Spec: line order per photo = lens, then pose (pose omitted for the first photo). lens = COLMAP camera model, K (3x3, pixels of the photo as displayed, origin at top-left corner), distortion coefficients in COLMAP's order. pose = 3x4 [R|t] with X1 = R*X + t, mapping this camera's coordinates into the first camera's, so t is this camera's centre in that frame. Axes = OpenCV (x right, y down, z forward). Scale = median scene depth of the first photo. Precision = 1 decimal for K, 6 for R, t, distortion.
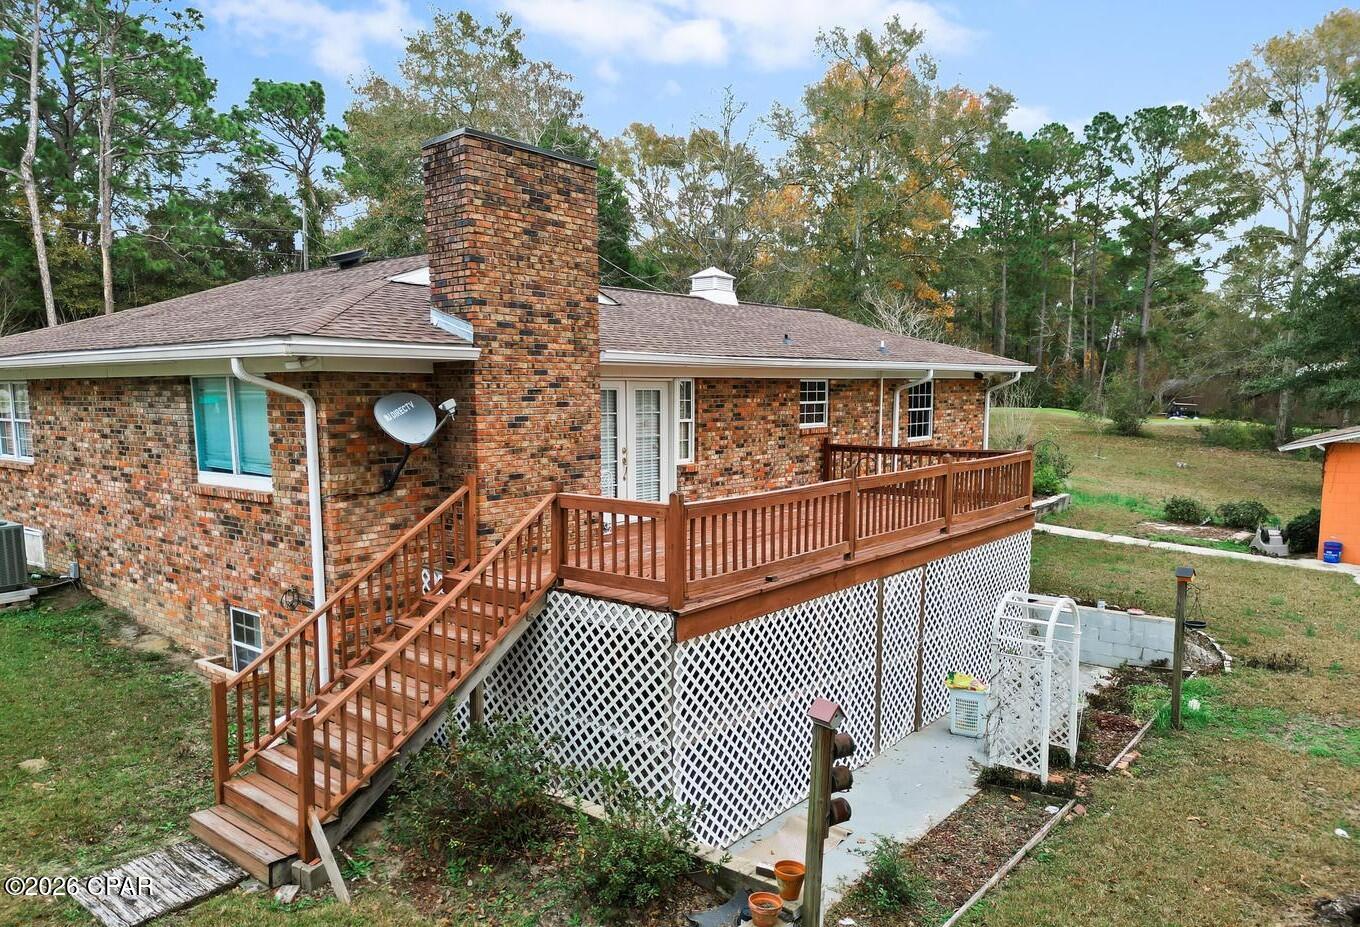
lens RADIAL K [[953.5, 0, 670.0], [0, 953.5, 516.7], [0, 0, 1]] dist [0.047111, -0.002958]
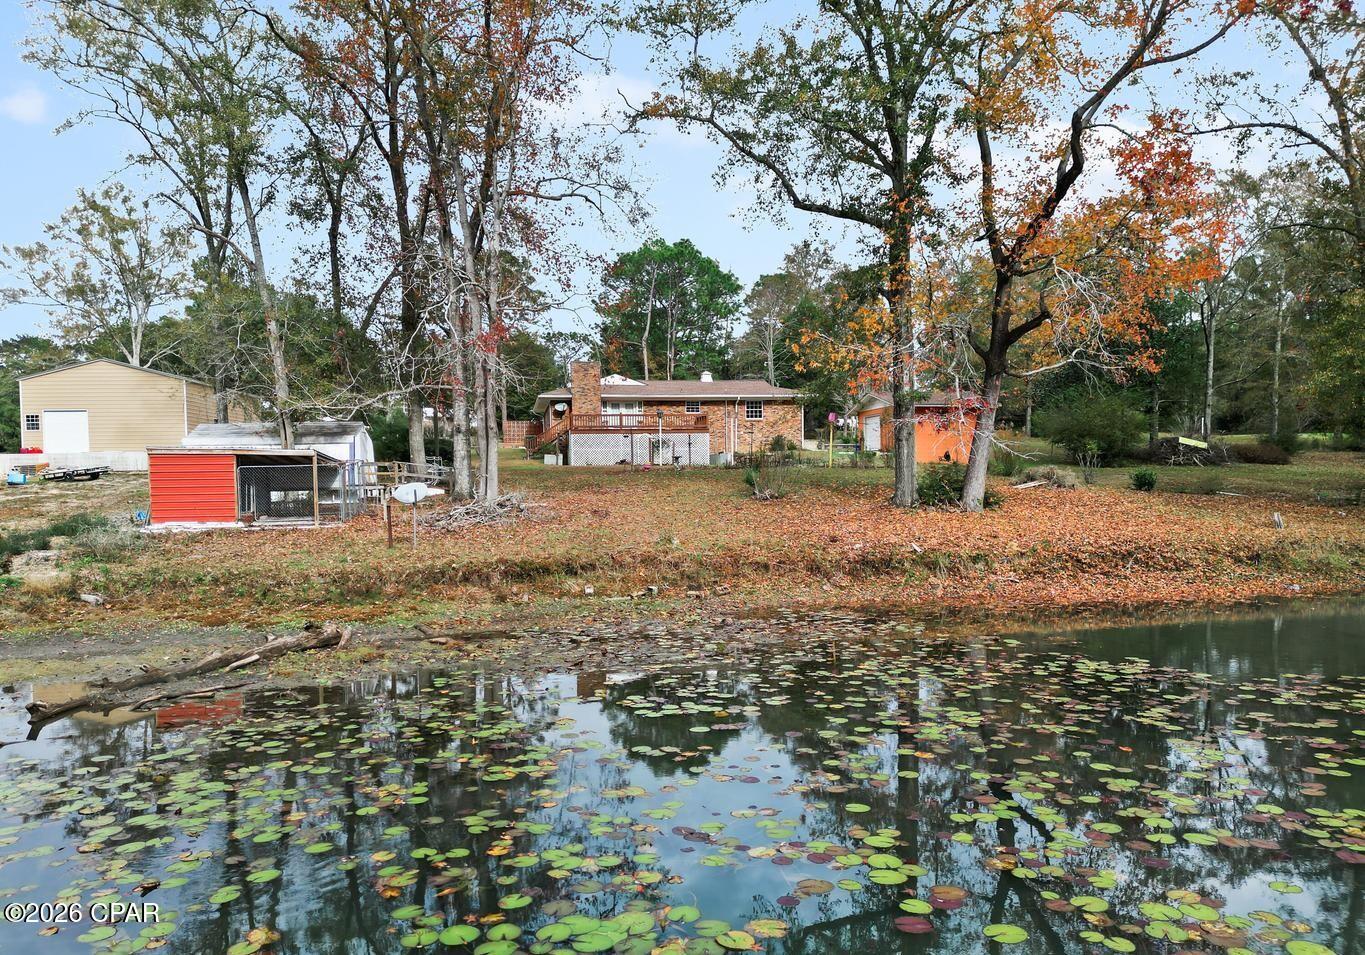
lens RADIAL K [[961.2, 0, 677.5], [0, 961.2, 491.0], [0, 0, 1]] dist [0.057828, -0.036885]
pose [[0.766822, -0.002126, -0.641856, 3.929072], [-0.072034, 0.993392, -0.089348, 0.861766], [0.637805, 0.114750, 0.761602, -2.940419]]
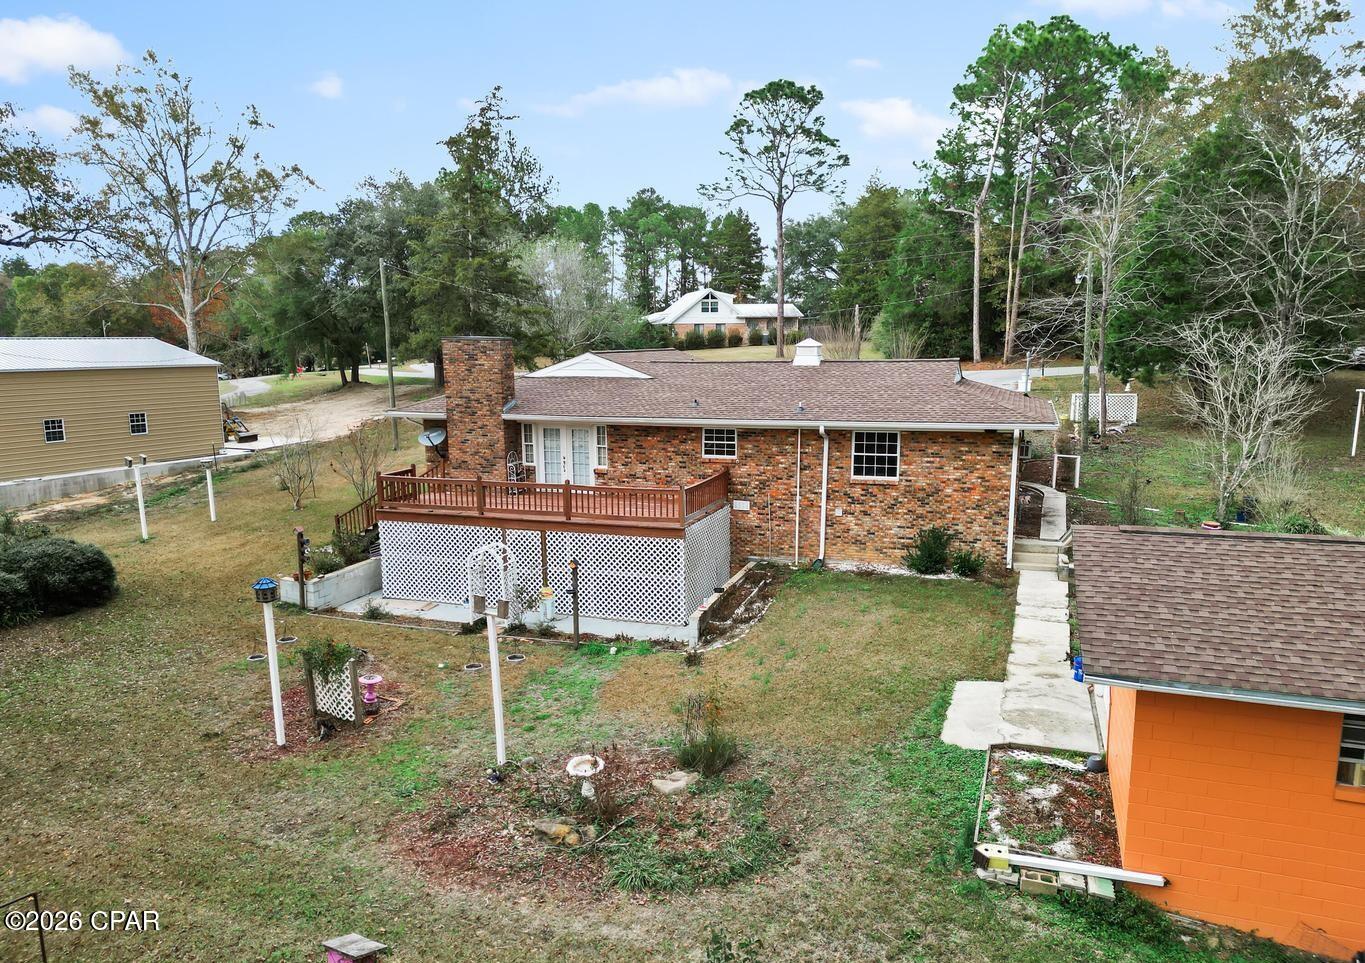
lens RADIAL K [[955.5, 0, 680.1], [0, 955.5, 499.2], [0, 0, 1]] dist [0.058541, -0.050401]
pose [[0.347430, 0.158777, -0.924166, 2.427381], [-0.118660, 0.985082, 0.124634, -0.329856], [0.930168, 0.066360, 0.361088, 0.591313]]
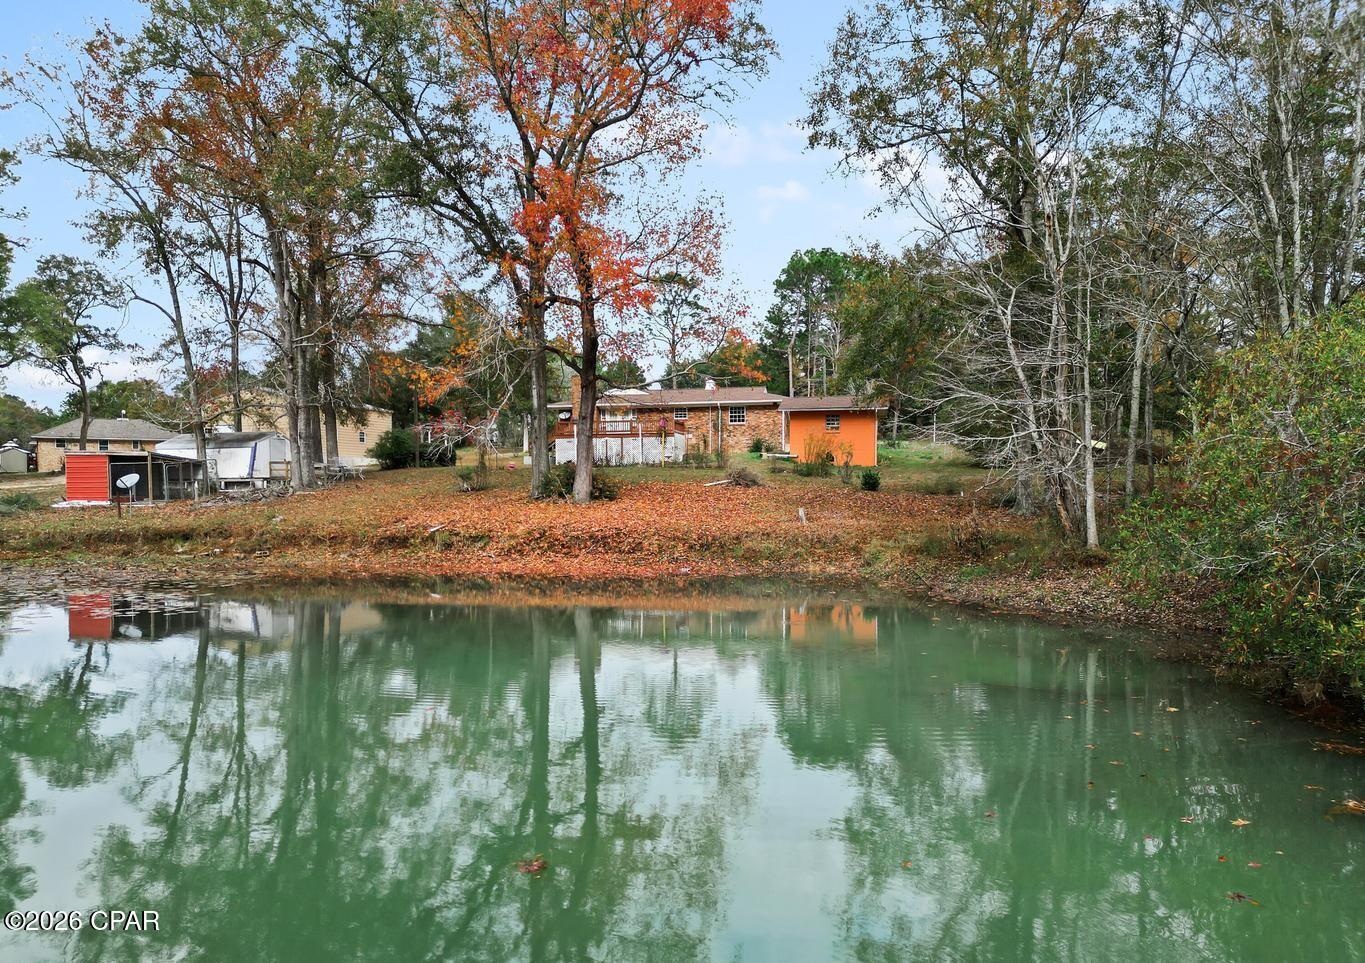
lens RADIAL K [[955.5, 0, 680.8], [0, 955.5, 488.5], [0, 0, 1]] dist [0.058541, -0.050401]
pose [[0.477503, 0.002246, -0.878627, 5.900230], [-0.114455, 0.991635, -0.059668, 0.706317], [0.871143, 0.129055, 0.473766, -1.451532]]
